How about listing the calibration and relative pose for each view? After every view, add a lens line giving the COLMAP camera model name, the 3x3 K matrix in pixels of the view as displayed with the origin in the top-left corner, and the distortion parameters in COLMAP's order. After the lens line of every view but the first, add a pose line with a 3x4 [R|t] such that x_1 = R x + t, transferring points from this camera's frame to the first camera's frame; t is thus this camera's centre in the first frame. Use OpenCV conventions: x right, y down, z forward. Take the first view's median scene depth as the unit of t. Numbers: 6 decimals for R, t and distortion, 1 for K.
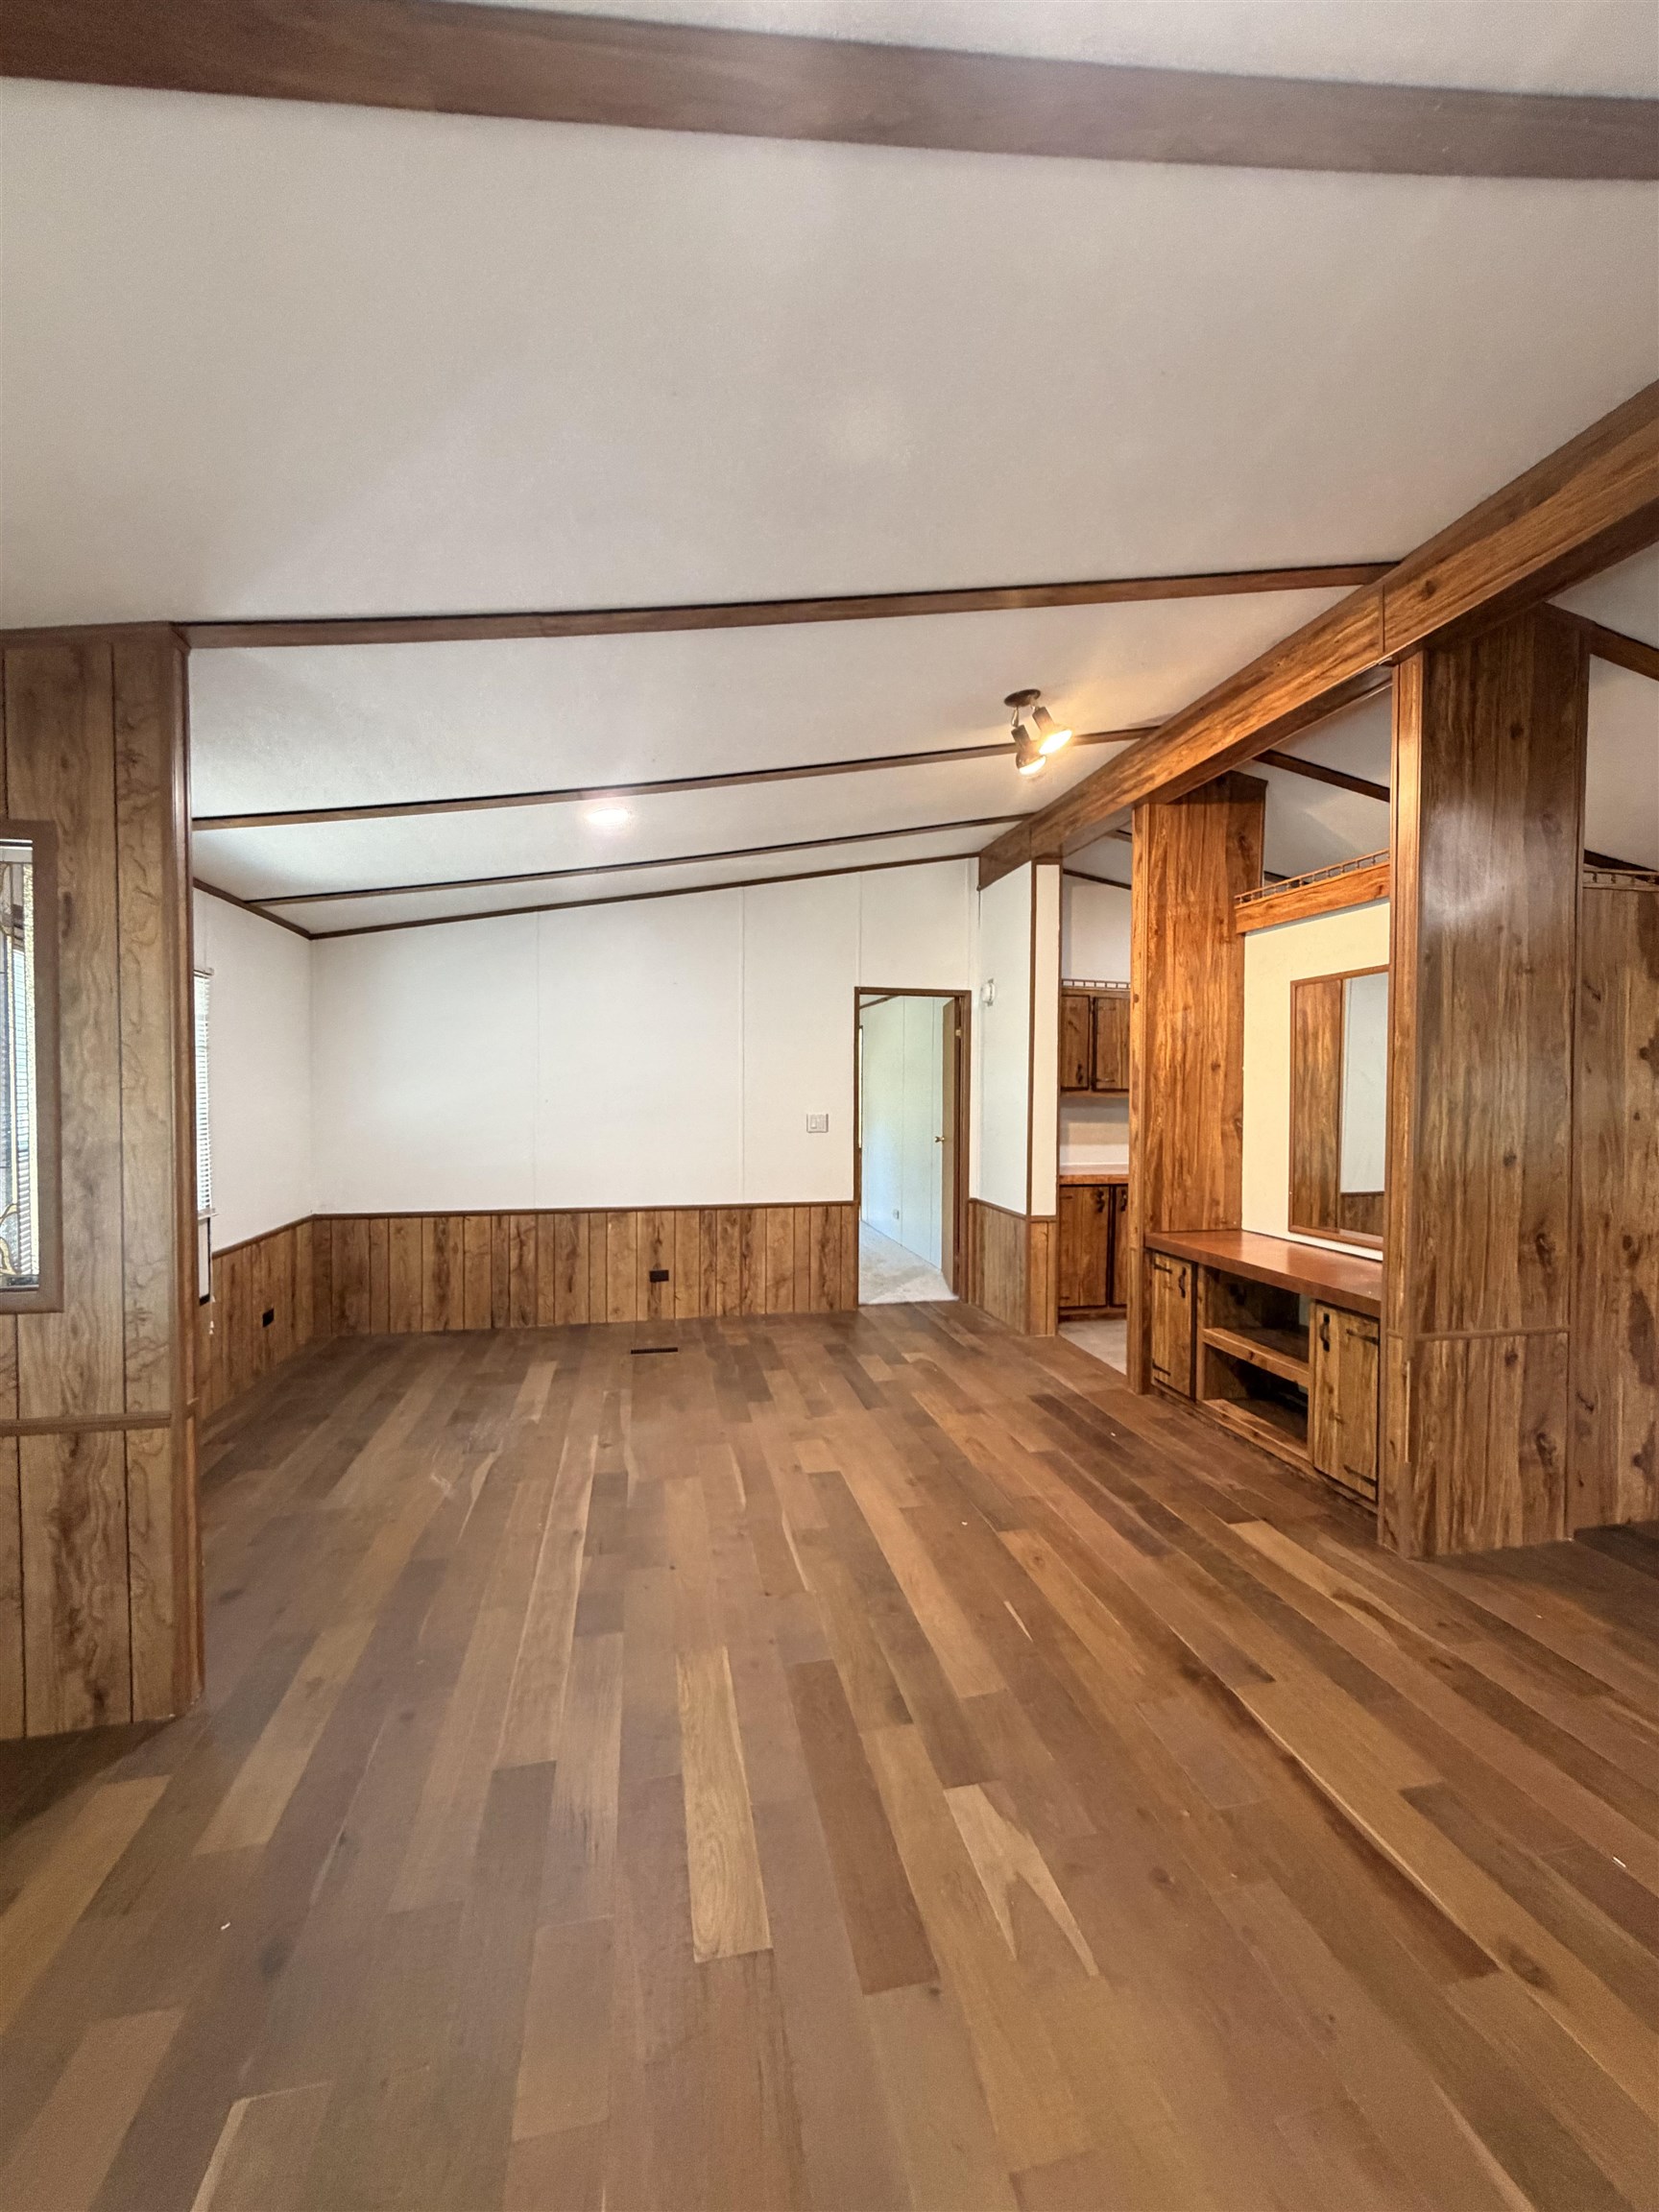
lens RADIAL K [[879.6, 0, 829.4], [0, 879.6, 1100.2], [0, 0, 1]] dist [-0.000046, 0.000050]
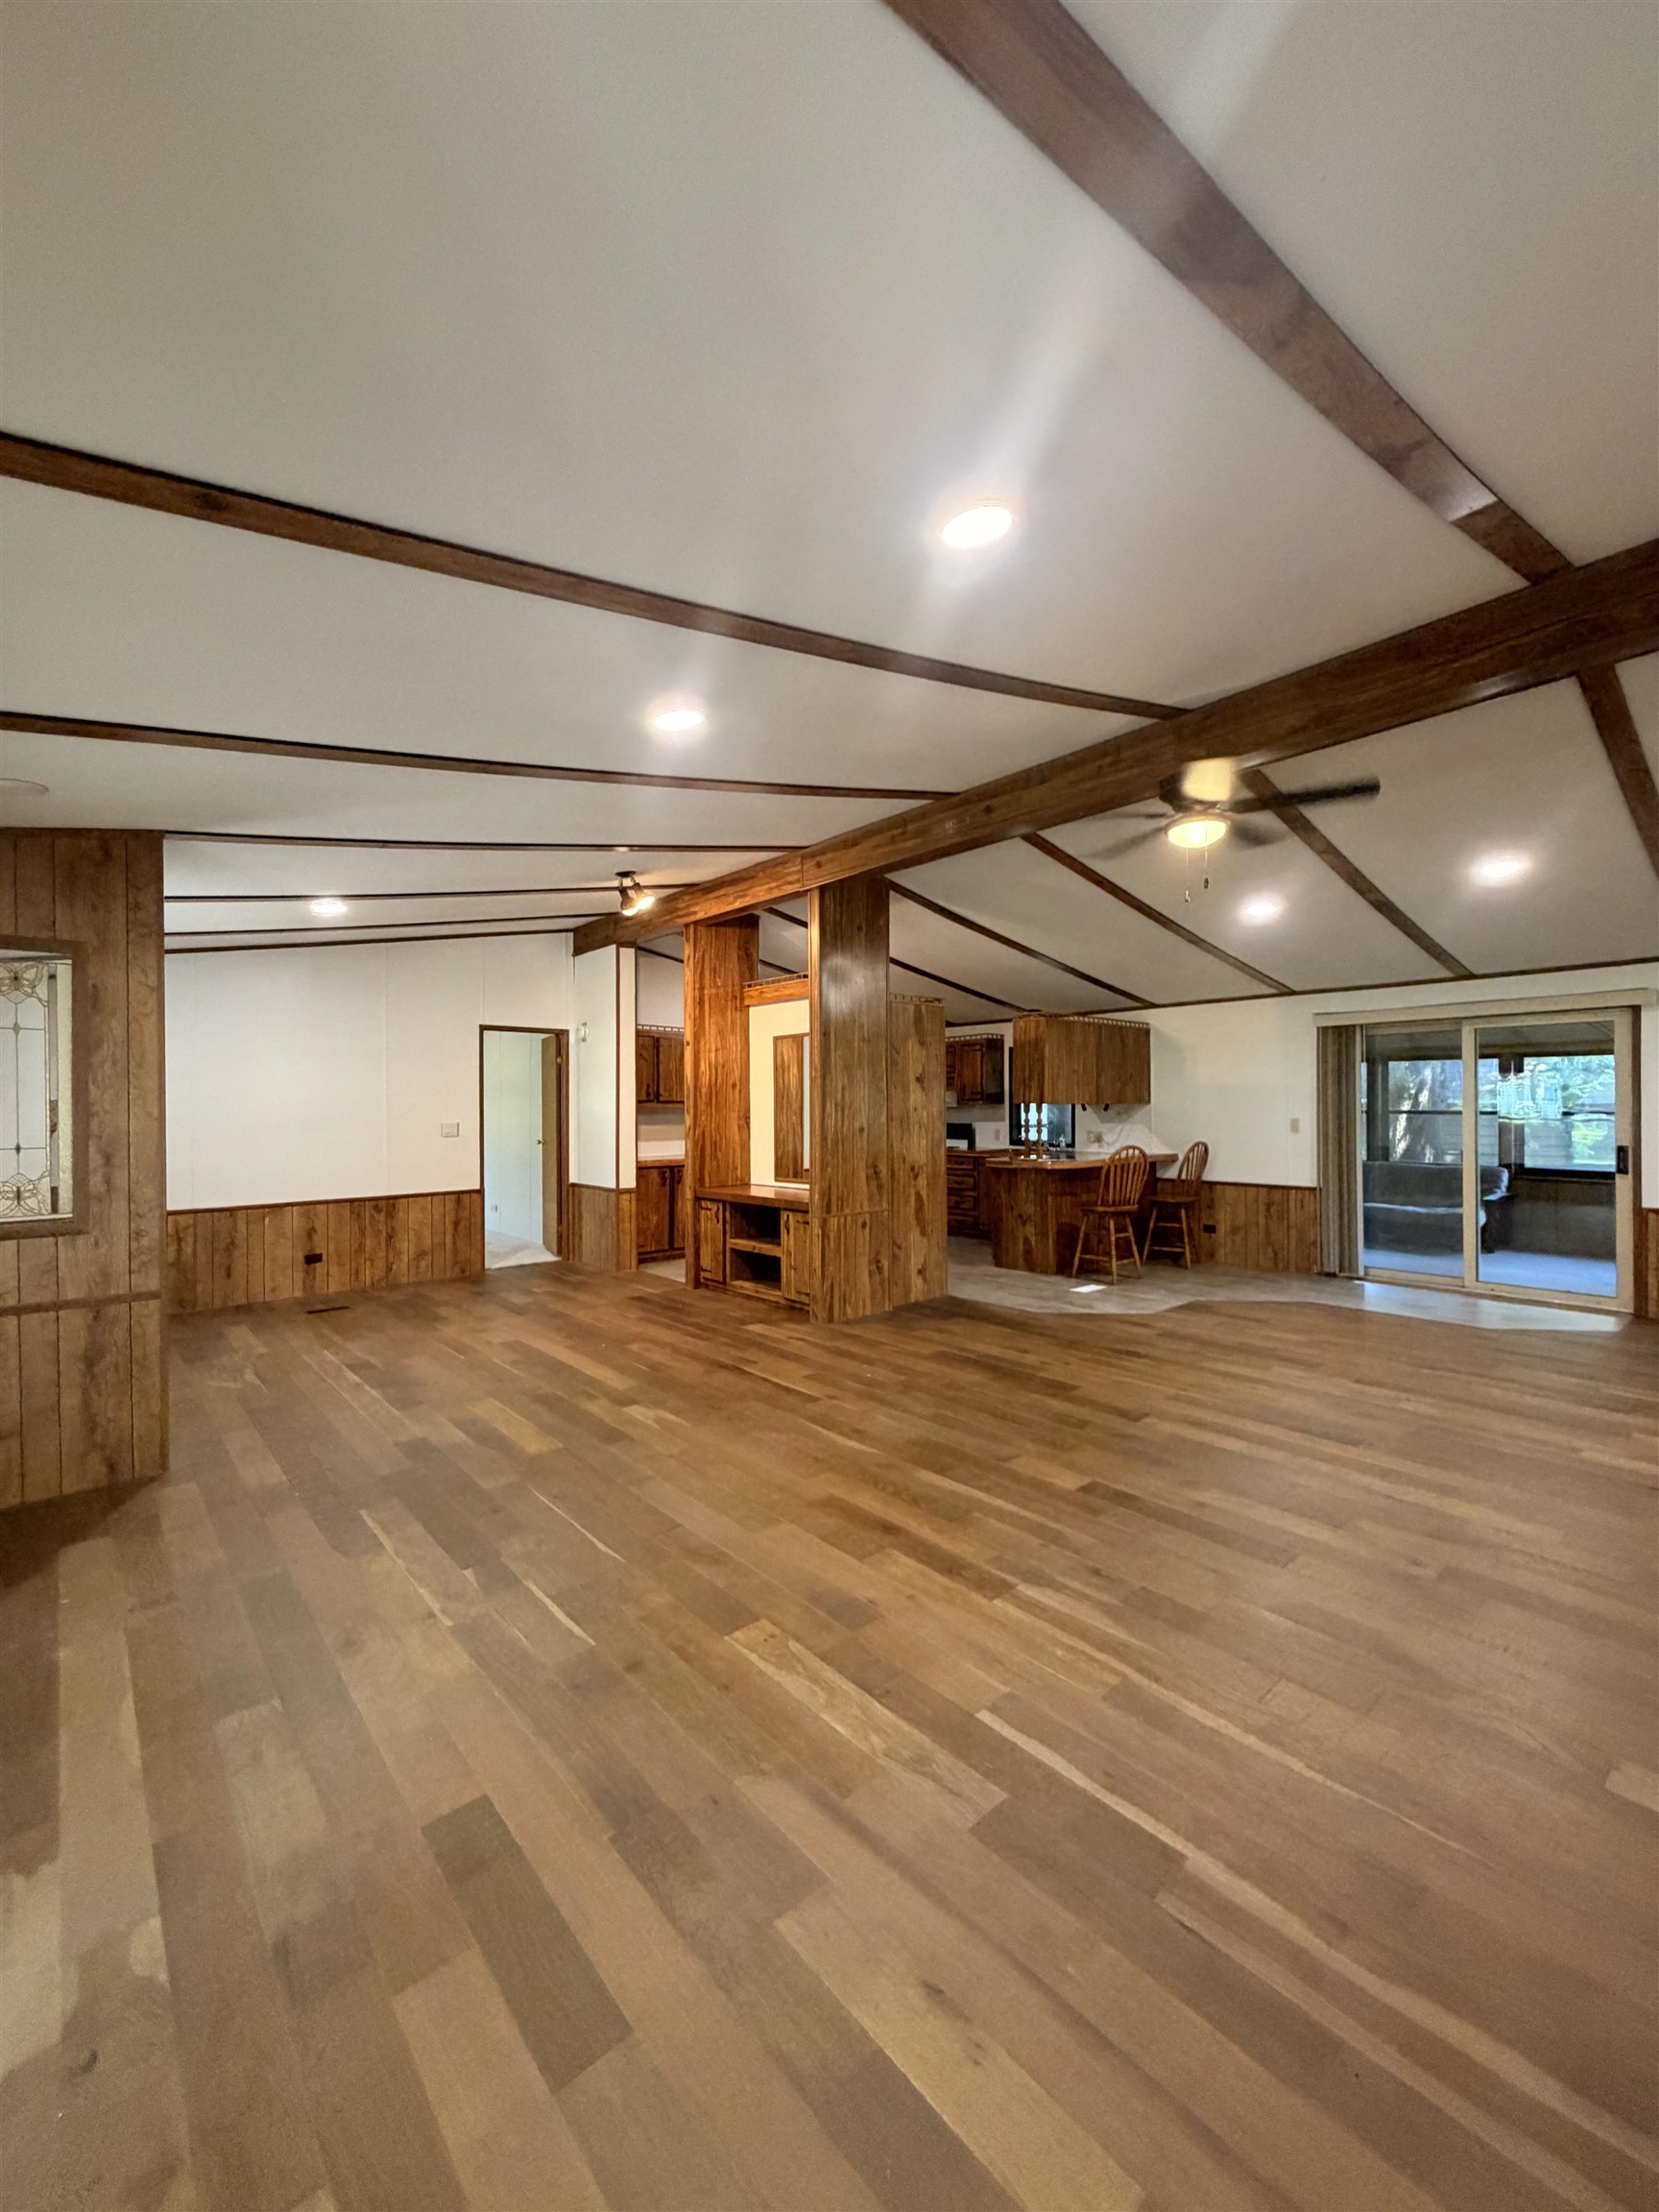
lens RADIAL K [[879.6, 0, 829.4], [0, 879.6, 1100.2], [0, 0, 1]] dist [-0.000046, 0.000050]
pose [[0.872860, -0.008256, 0.487901, -0.228557], [0.018384, 0.999703, -0.015972, 0.020112], [-0.487625, 0.022910, 0.872753, -0.571986]]
